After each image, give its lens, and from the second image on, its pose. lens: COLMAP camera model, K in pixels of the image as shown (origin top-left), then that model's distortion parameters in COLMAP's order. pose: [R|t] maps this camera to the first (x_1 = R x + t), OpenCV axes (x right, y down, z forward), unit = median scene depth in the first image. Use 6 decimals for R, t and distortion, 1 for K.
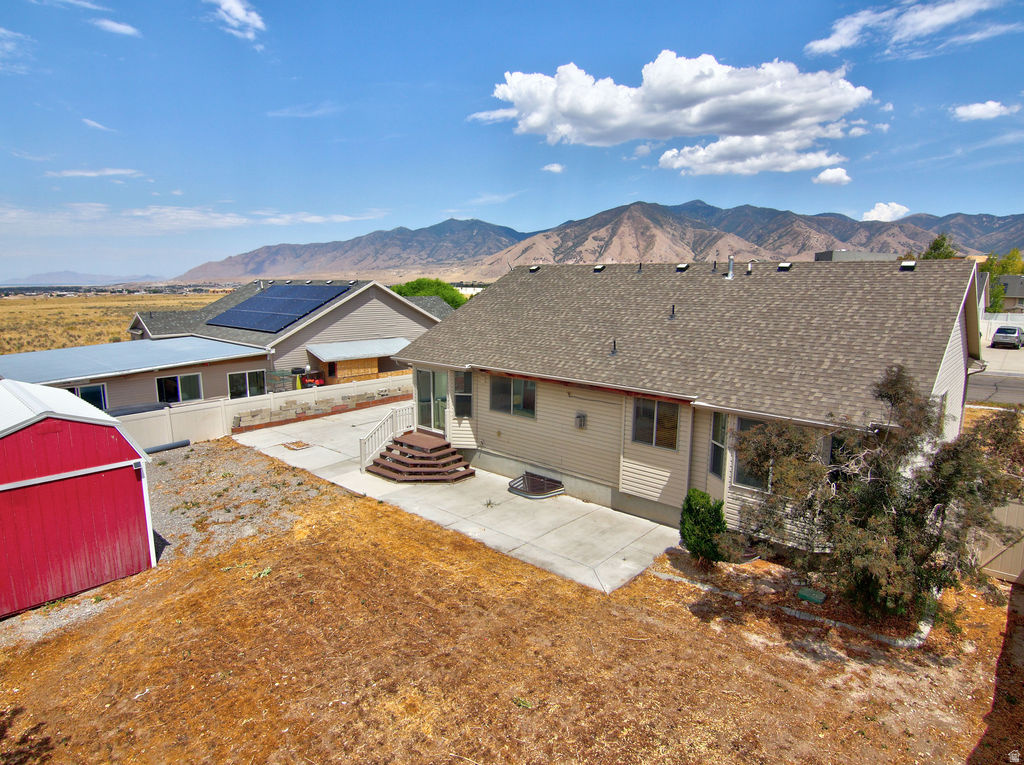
lens RADIAL K [[592.0, 0, 504.5], [0, 592.0, 389.8], [0, 0, 1]] dist [-0.011744, -0.007657]
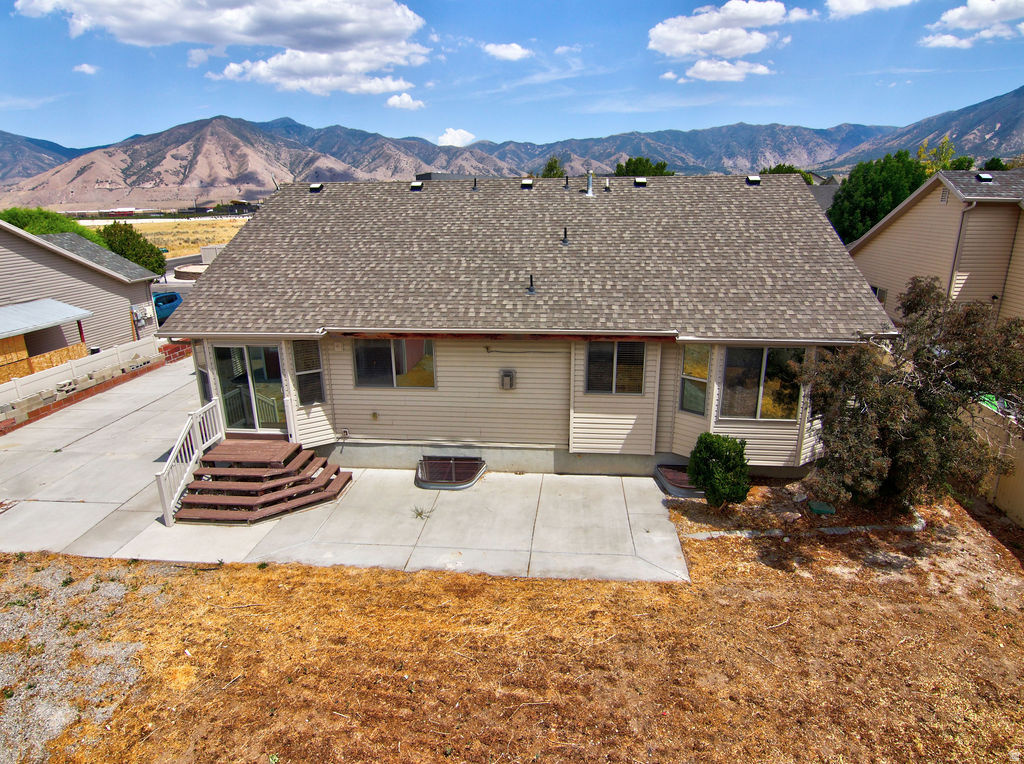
lens RADIAL K [[592.0, 0, 516.1], [0, 592.0, 376.9], [0, 0, 1]] dist [-0.011744, -0.007657]
pose [[0.801440, -0.188445, 0.567610, -0.312134], [0.128533, 0.981157, 0.144259, -0.064555], [-0.584100, -0.042658, 0.810560, 0.336813]]
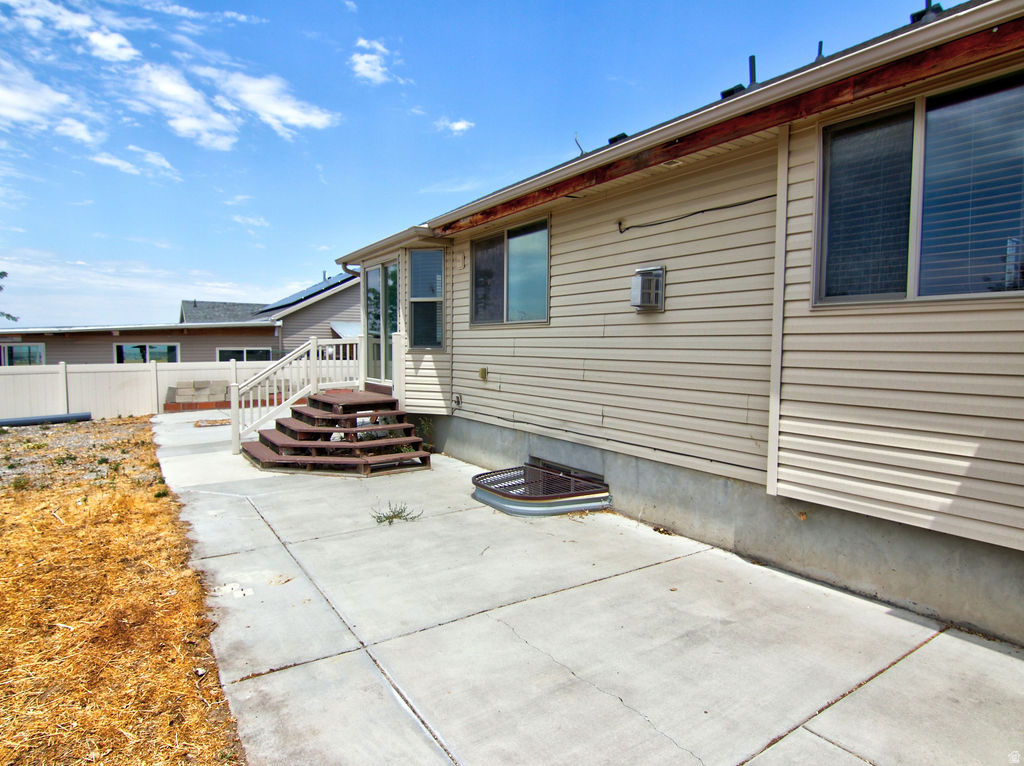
lens RADIAL K [[592.0, 0, 503.4], [0, 592.0, 382.7], [0, 0, 1]] dist [-0.011744, -0.007657]
pose [[0.968081, 0.016520, -0.250091, 0.131995], [-0.046197, 0.992491, -0.113262, 0.147047], [0.246341, 0.121200, 0.961575, 0.643840]]
